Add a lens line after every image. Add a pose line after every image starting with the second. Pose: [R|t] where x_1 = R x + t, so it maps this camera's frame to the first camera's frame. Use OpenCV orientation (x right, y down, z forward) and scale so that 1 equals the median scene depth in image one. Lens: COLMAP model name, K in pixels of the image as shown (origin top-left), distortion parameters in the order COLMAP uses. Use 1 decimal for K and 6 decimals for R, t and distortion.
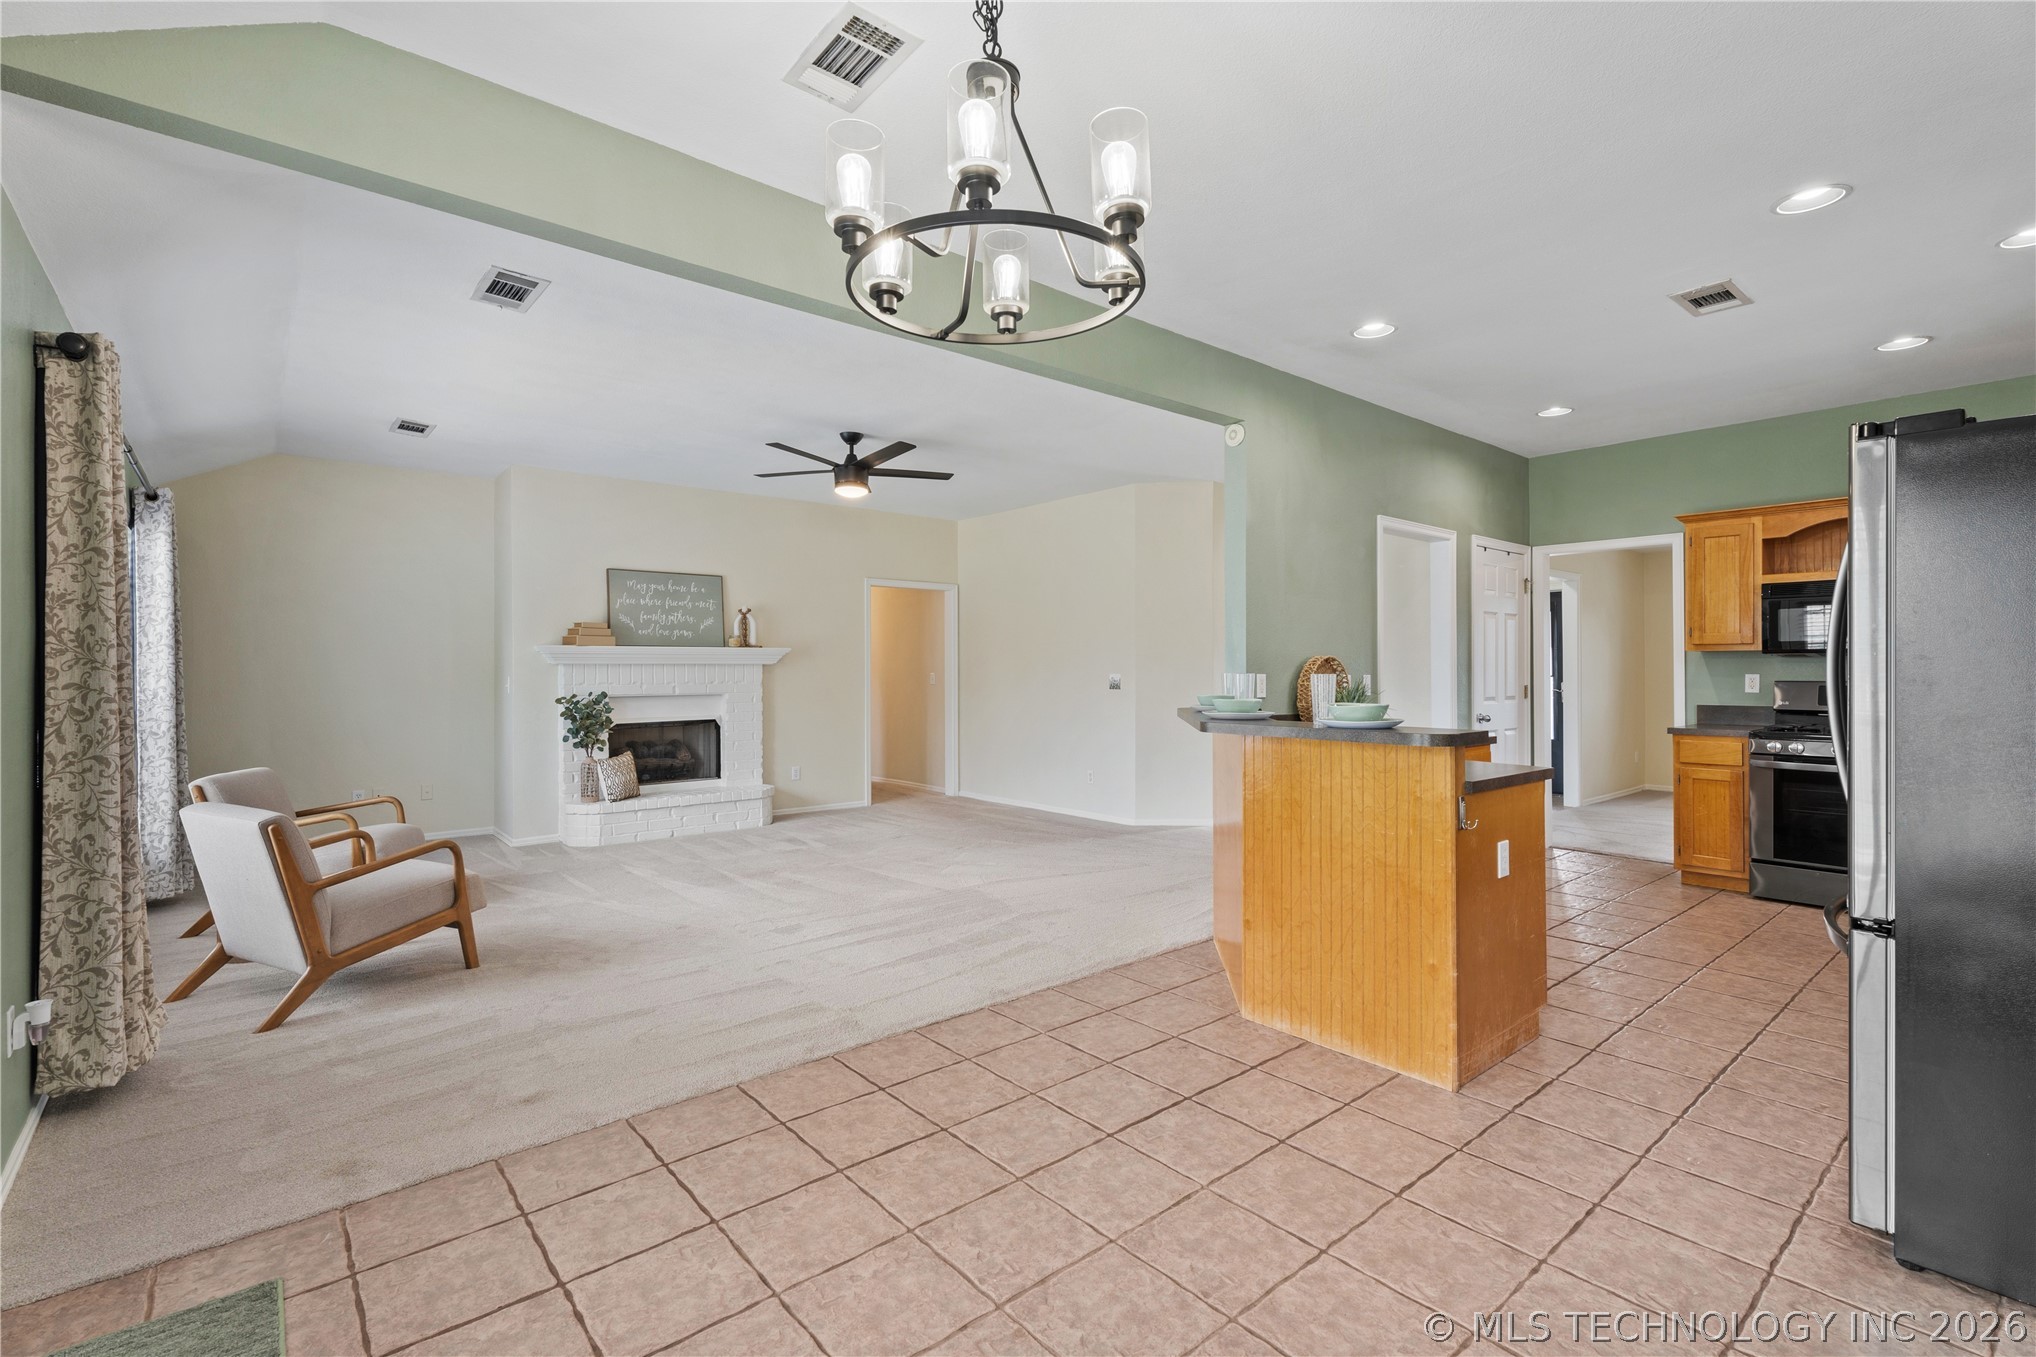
lens RADIAL K [[904.7, 0, 1016.6], [0, 904.7, 668.2], [0, 0, 1]] dist [0.000027, 0.000351]
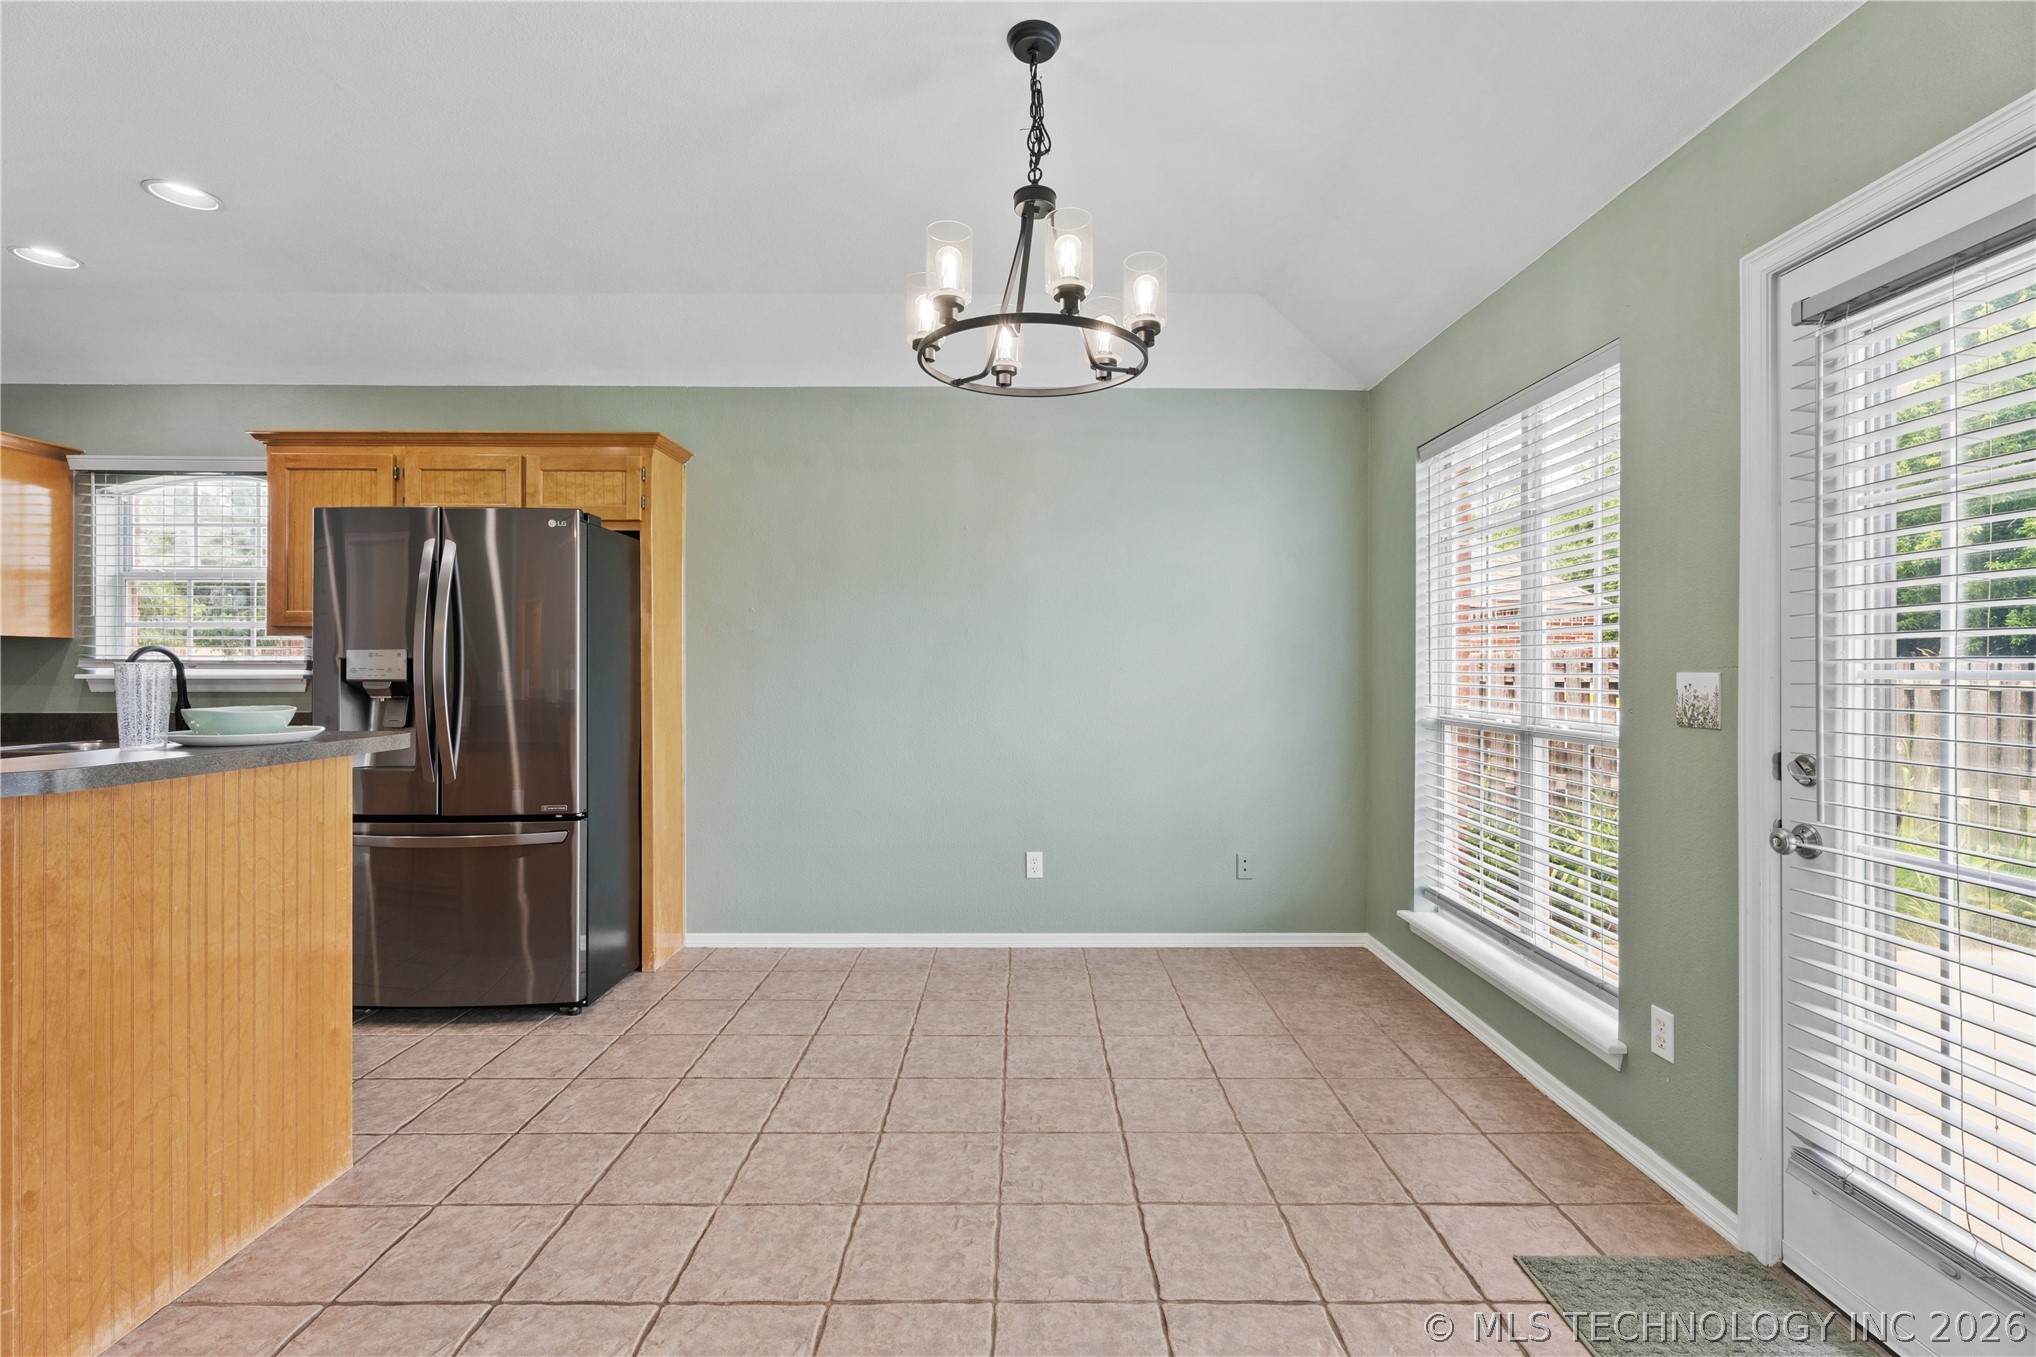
lens RADIAL K [[904.7, 0, 1031.6], [0, 904.7, 666.1], [0, 0, 1]] dist [0.000027, 0.000351]
pose [[-0.773862, 0.002652, 0.633349, -0.225756], [-0.000932, 0.999985, -0.005325, 0.005623], [-0.633354, -0.004712, -0.773848, 0.536539]]
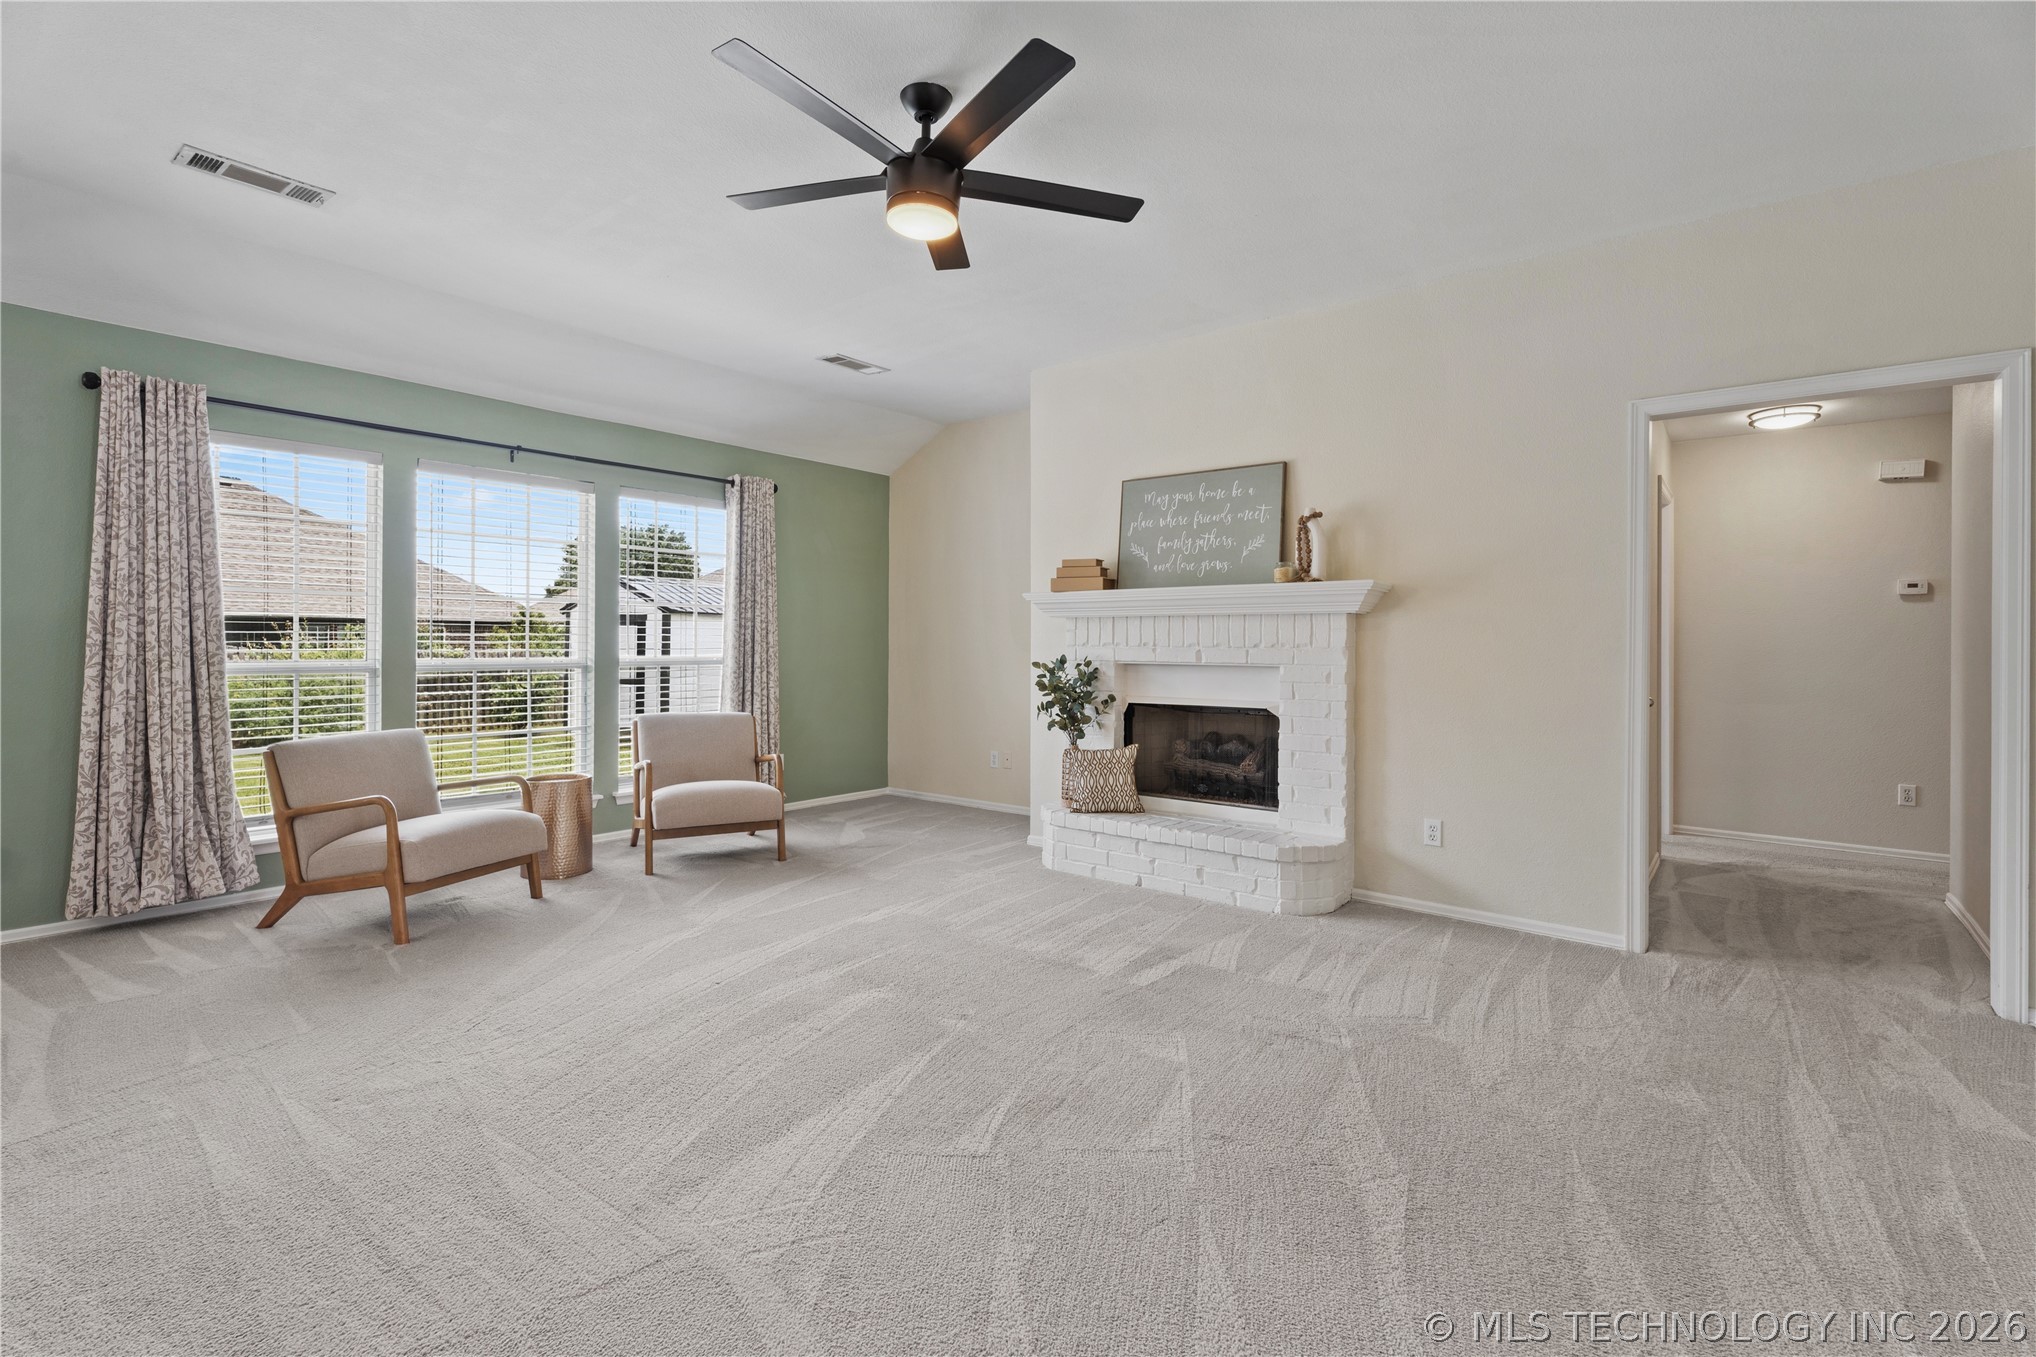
lens RADIAL K [[904.7, 0, 1012.0], [0, 904.7, 645.7], [0, 0, 1]] dist [0.000027, 0.000351]
pose [[0.192157, 0.010466, -0.981308, 0.253609], [-0.003586, 0.999944, 0.009963, 0.012770], [0.981358, 0.001604, 0.192184, 0.884093]]
